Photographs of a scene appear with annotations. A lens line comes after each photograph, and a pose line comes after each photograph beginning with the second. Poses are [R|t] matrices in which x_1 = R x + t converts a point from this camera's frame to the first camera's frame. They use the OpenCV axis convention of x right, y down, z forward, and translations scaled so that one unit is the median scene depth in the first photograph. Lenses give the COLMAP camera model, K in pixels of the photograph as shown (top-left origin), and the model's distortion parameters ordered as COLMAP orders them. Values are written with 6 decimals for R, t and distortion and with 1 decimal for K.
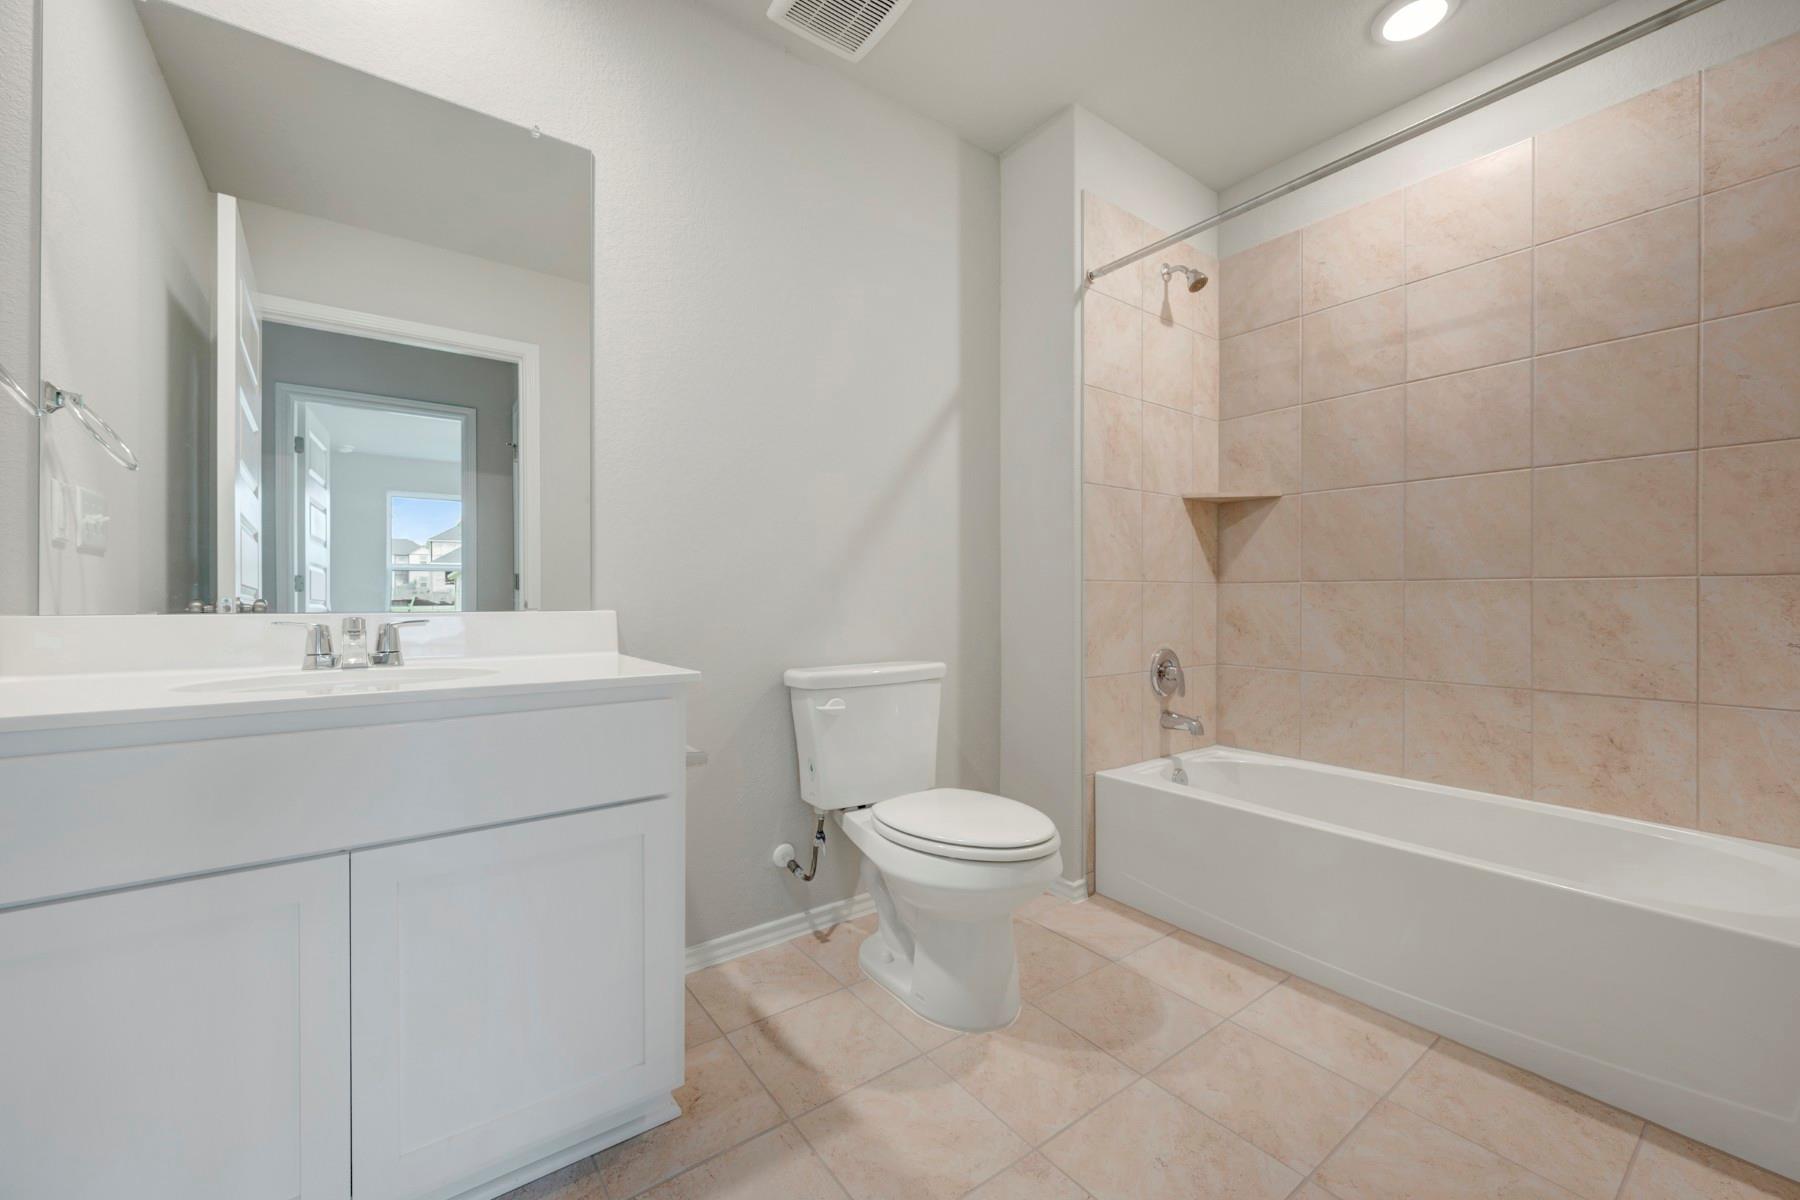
lens RADIAL K [[709.7, 0, 909.6], [0, 709.7, 597.7], [0, 0, 1]] dist [0.000262, 0.000485]
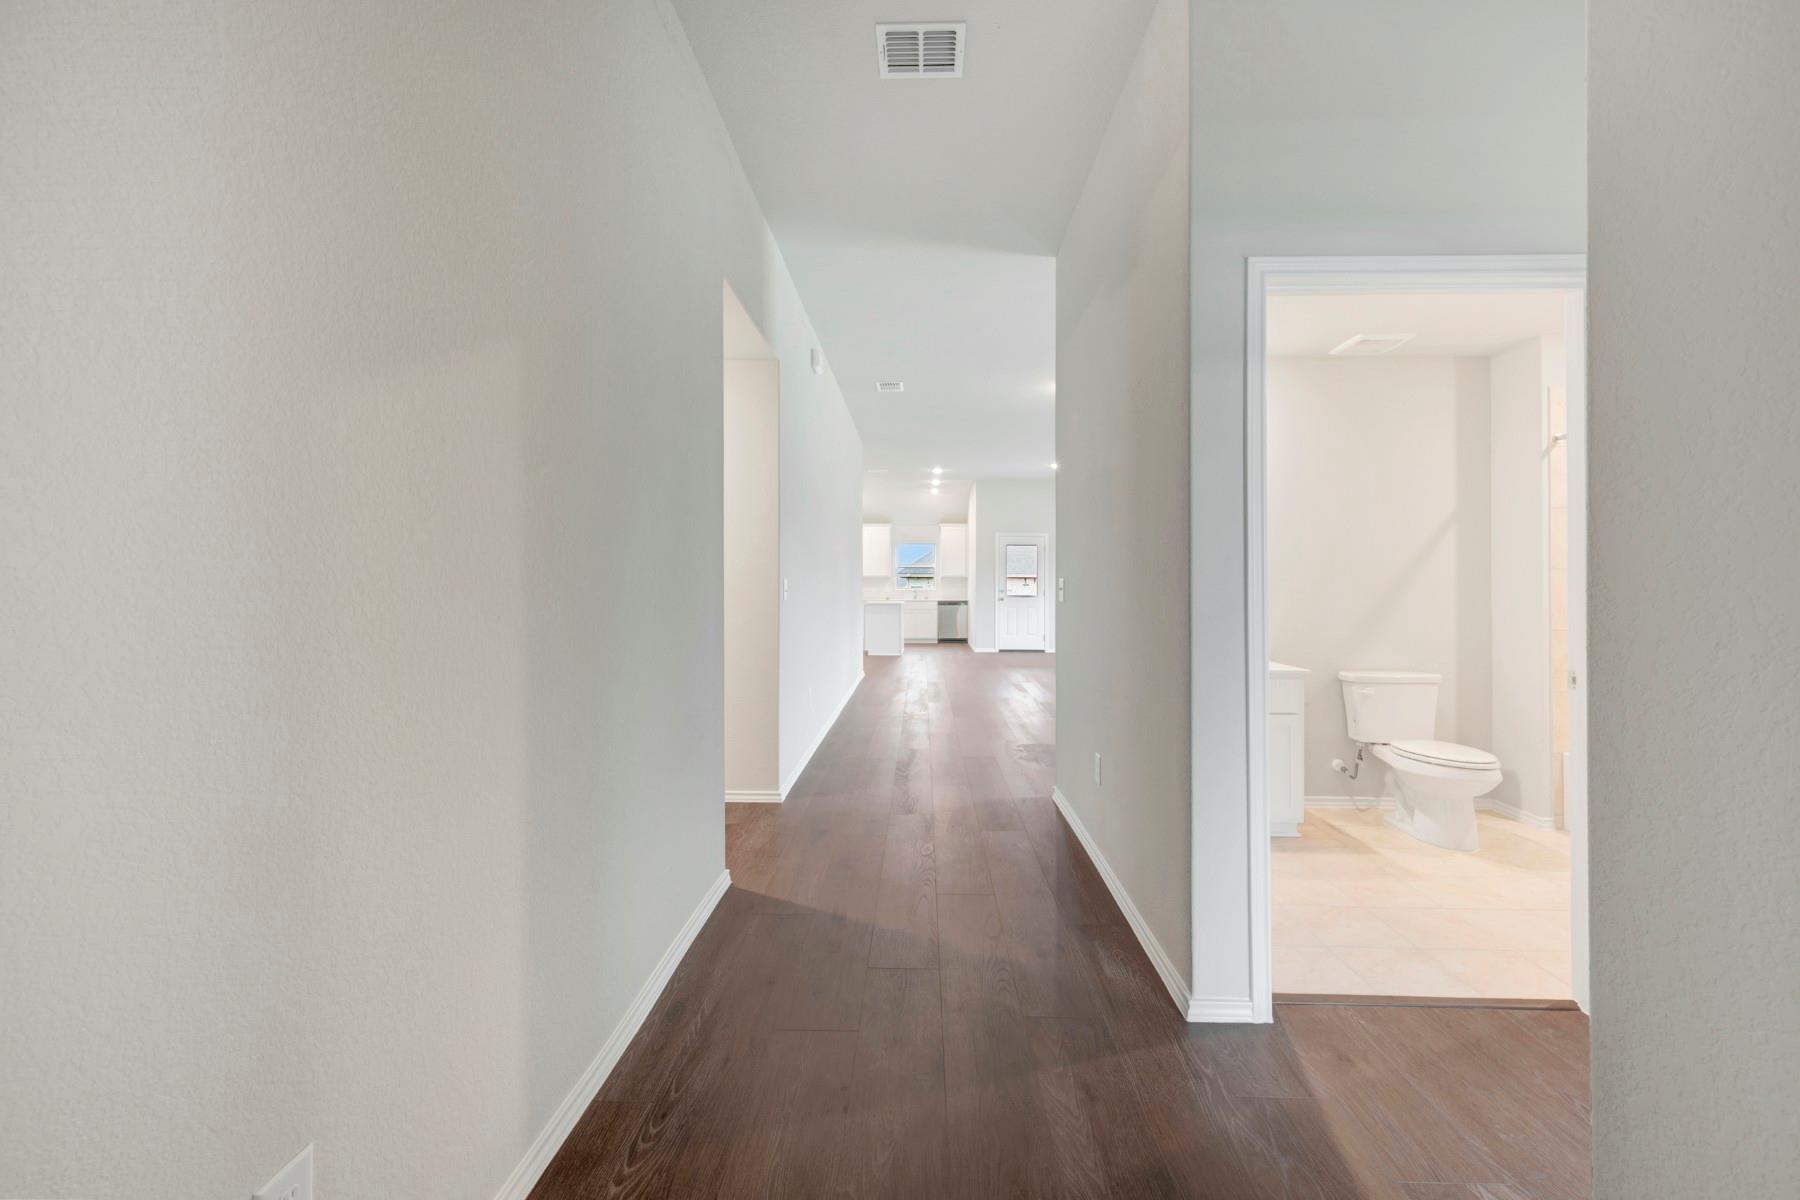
lens RADIAL K [[727.8, 0, 905.2], [0, 727.8, 578.7], [0, 0, 1]] dist [-0.000900, -0.000091]
pose [[0.785303, -0.005151, -0.619090, 0.136272], [-0.012121, 0.999646, -0.023693, -0.097120], [0.618993, 0.026110, 0.784962, -1.380899]]
